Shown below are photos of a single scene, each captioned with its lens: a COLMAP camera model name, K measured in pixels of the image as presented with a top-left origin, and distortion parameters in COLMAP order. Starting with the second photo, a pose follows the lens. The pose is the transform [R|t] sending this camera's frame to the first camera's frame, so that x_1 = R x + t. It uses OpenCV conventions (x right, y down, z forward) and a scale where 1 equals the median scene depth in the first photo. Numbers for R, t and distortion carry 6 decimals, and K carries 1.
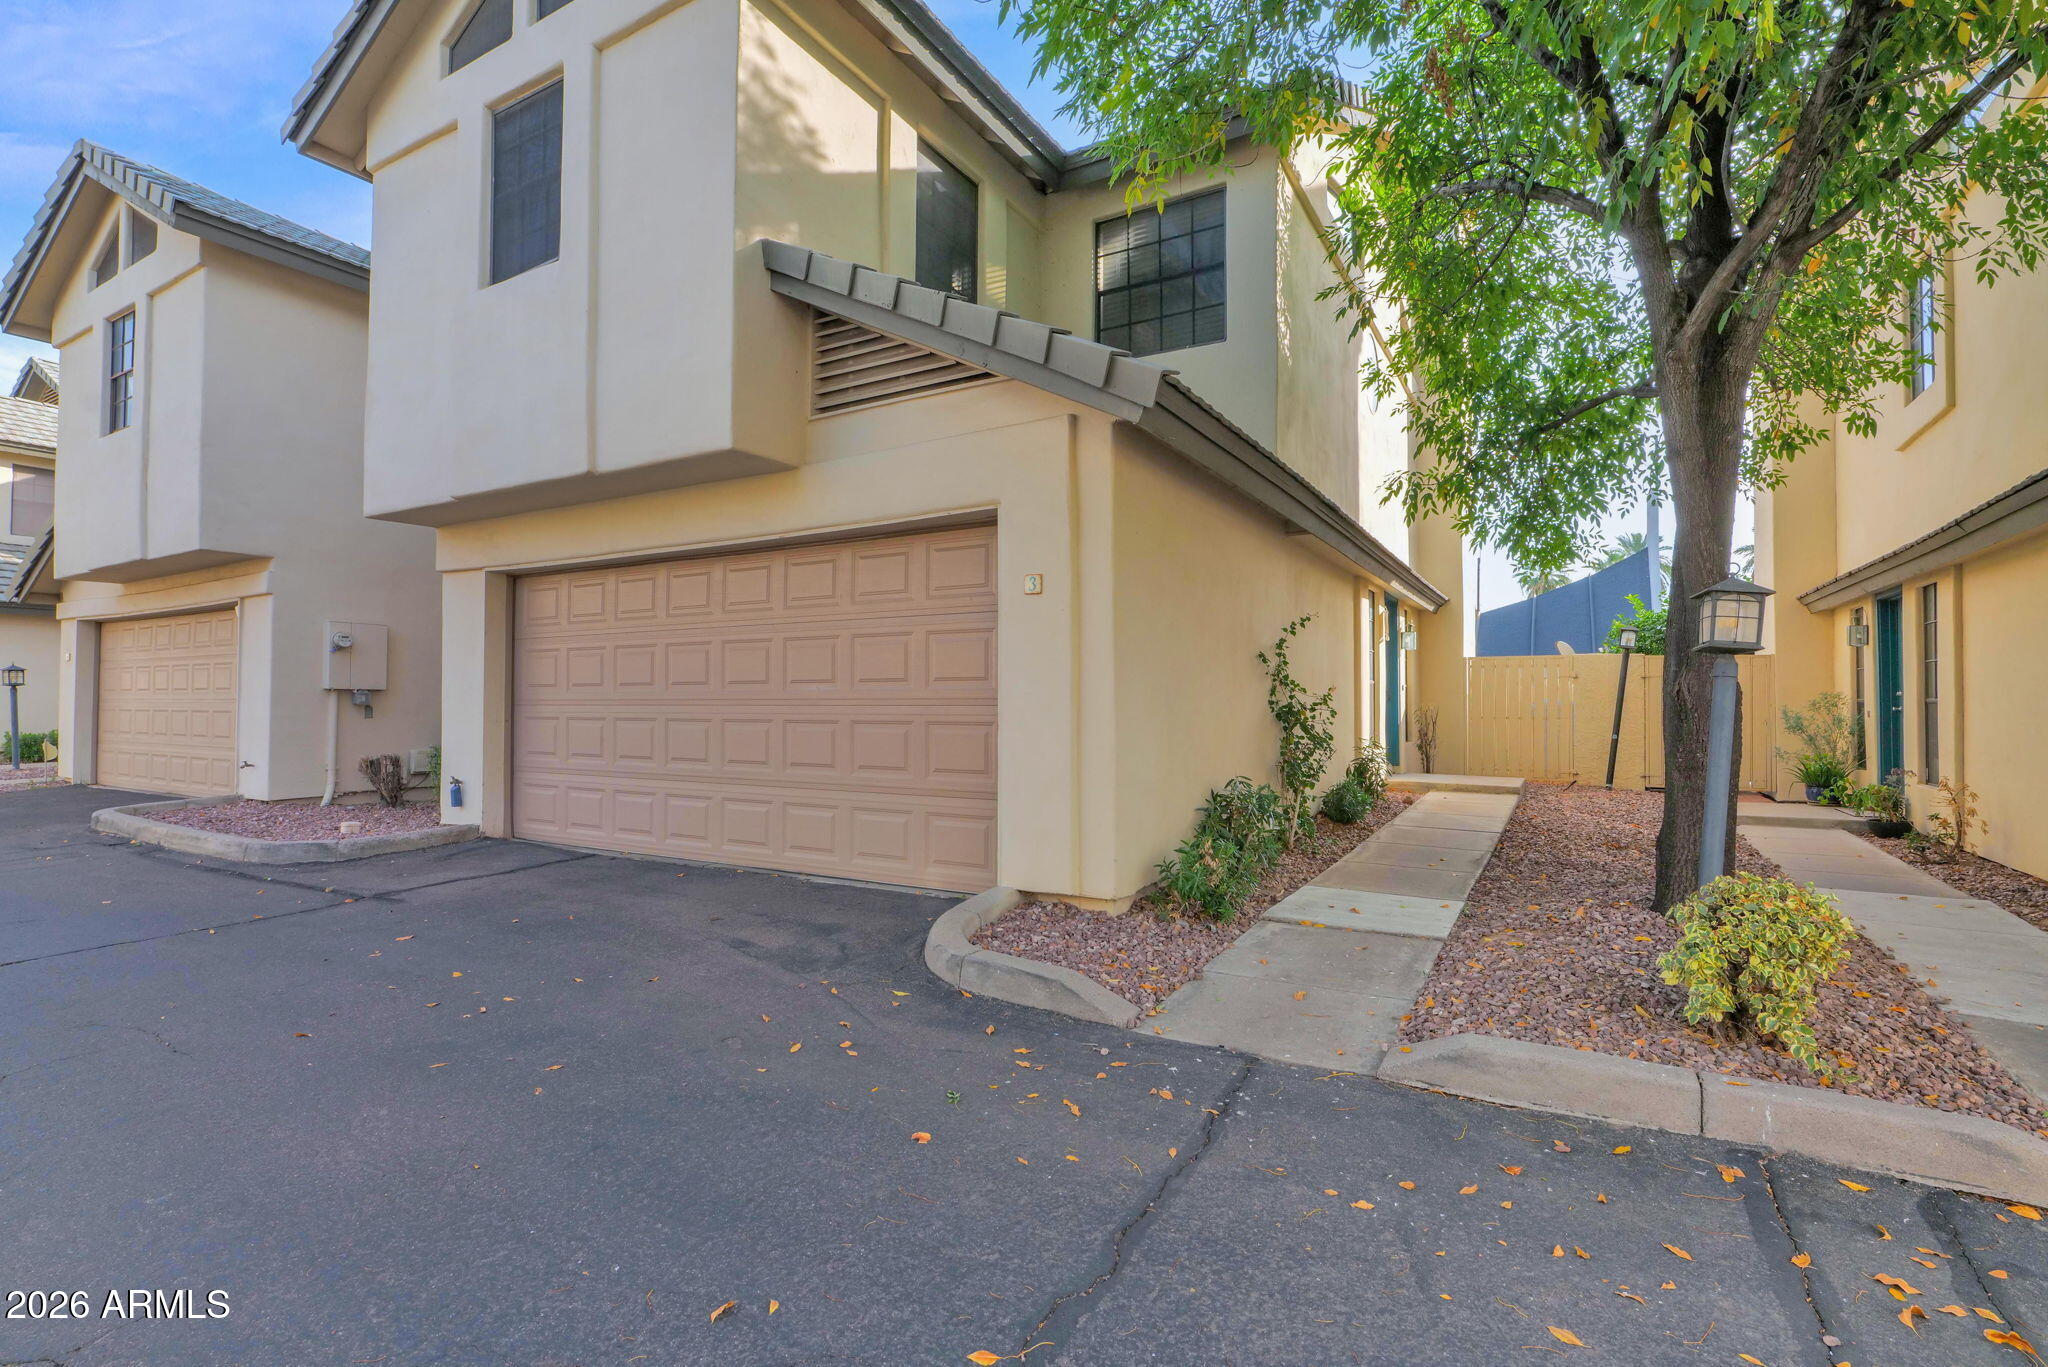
lens RADIAL K [[970.1, 0, 1024.0], [0, 970.1, 683.5], [0, 0, 1]] dist [-0.024593, -0.000356]
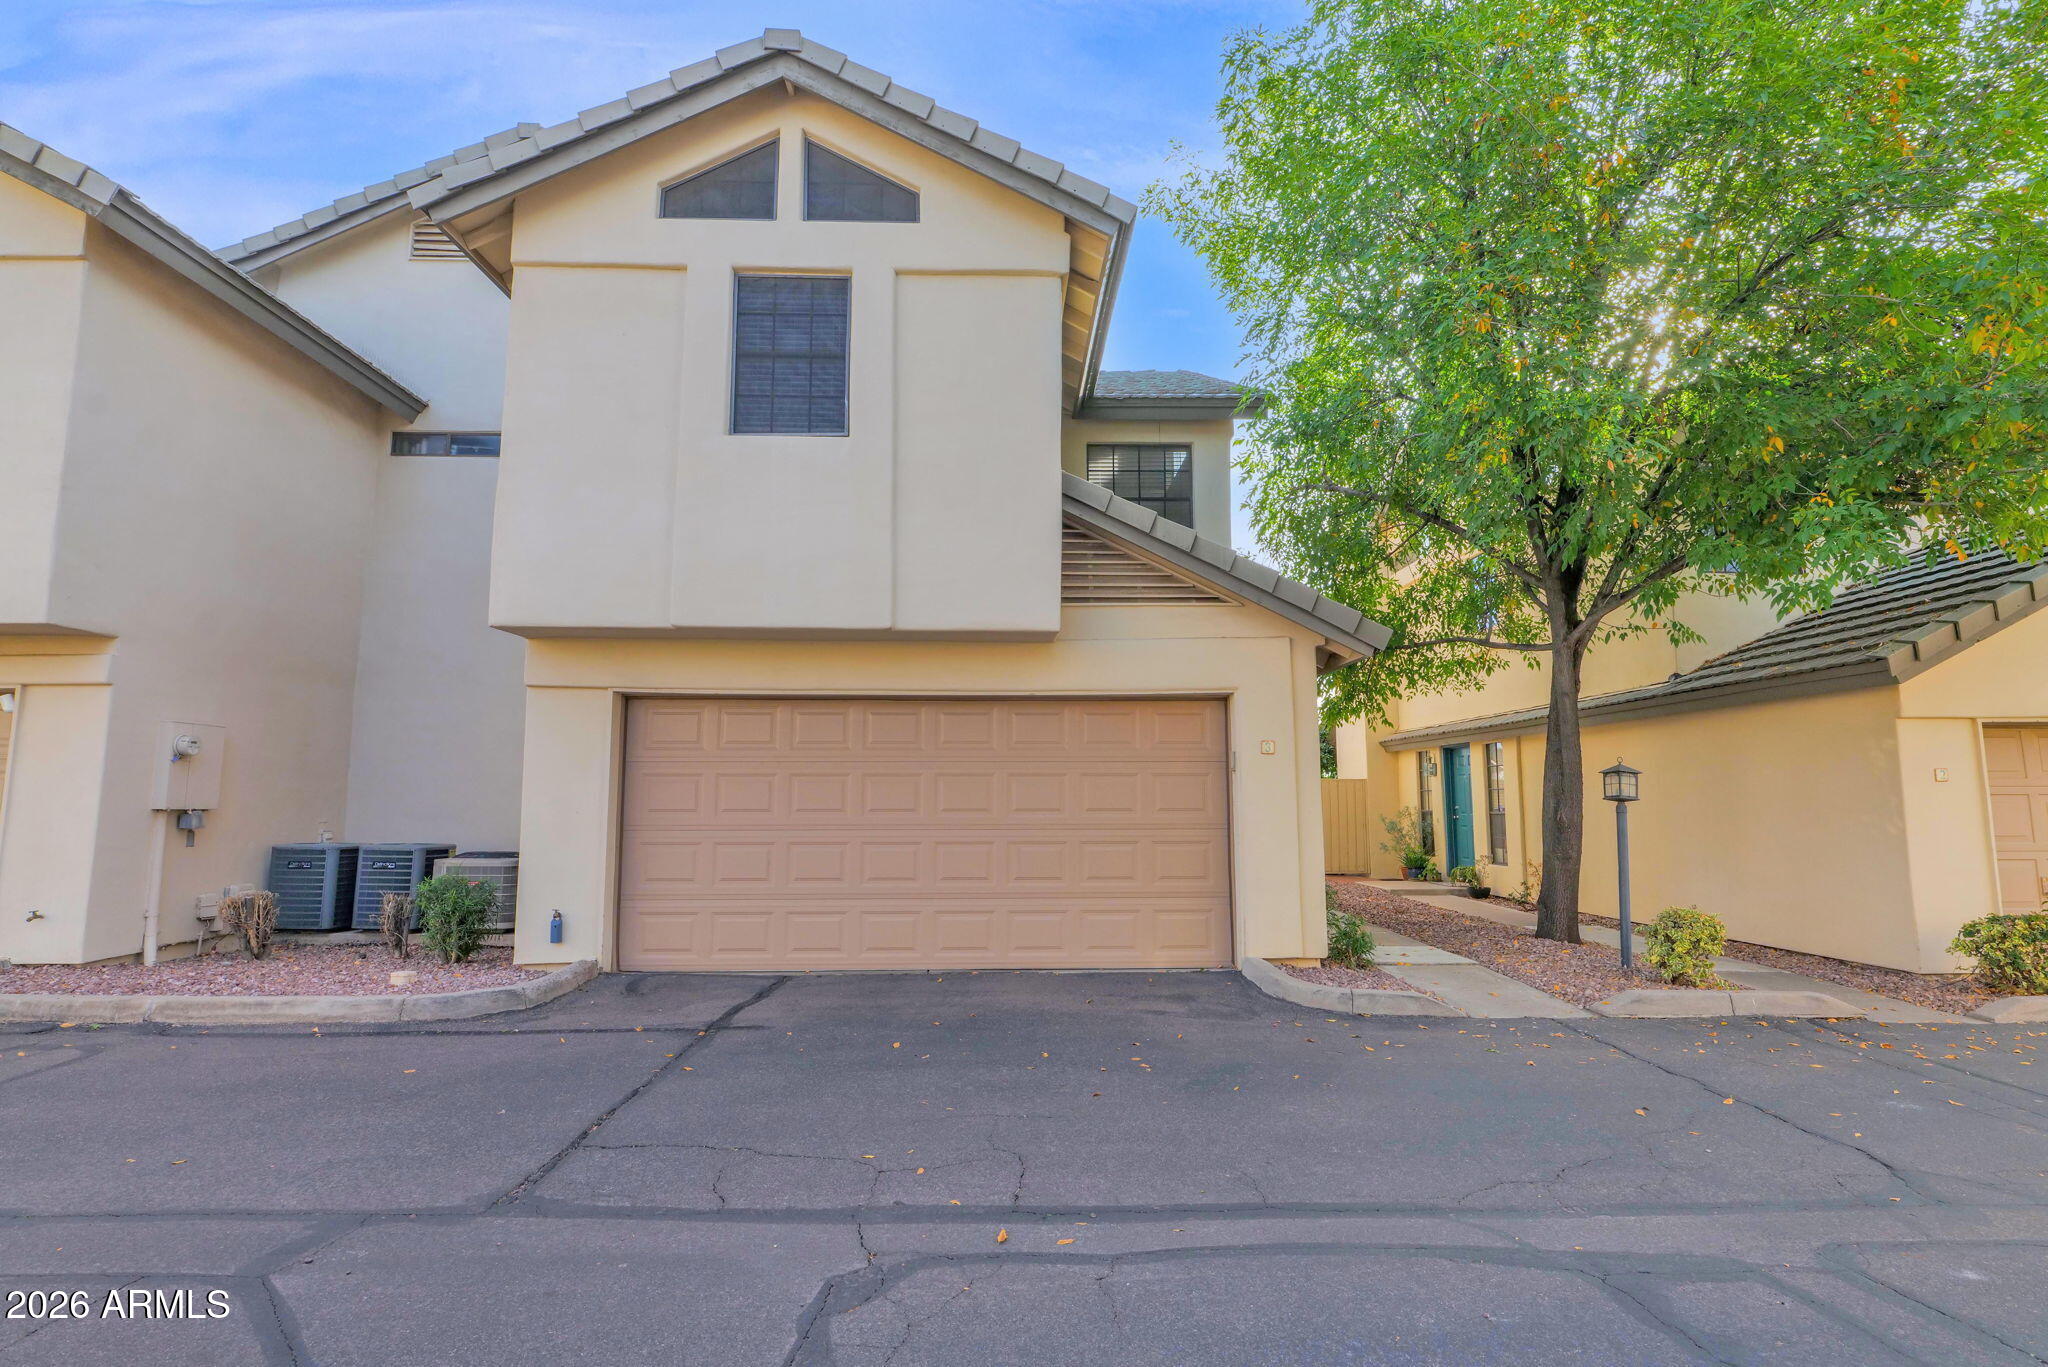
lens RADIAL K [[1022.0, 0, 1024.0], [0, 1022.0, 683.5], [0, 0, 1]] dist [-0.018749, 0.000318]
pose [[0.846754, 0.059231, 0.528676, -0.746856], [-0.009257, 0.995272, -0.096680, -0.029547], [-0.531903, 0.076970, 0.843300, -0.083712]]
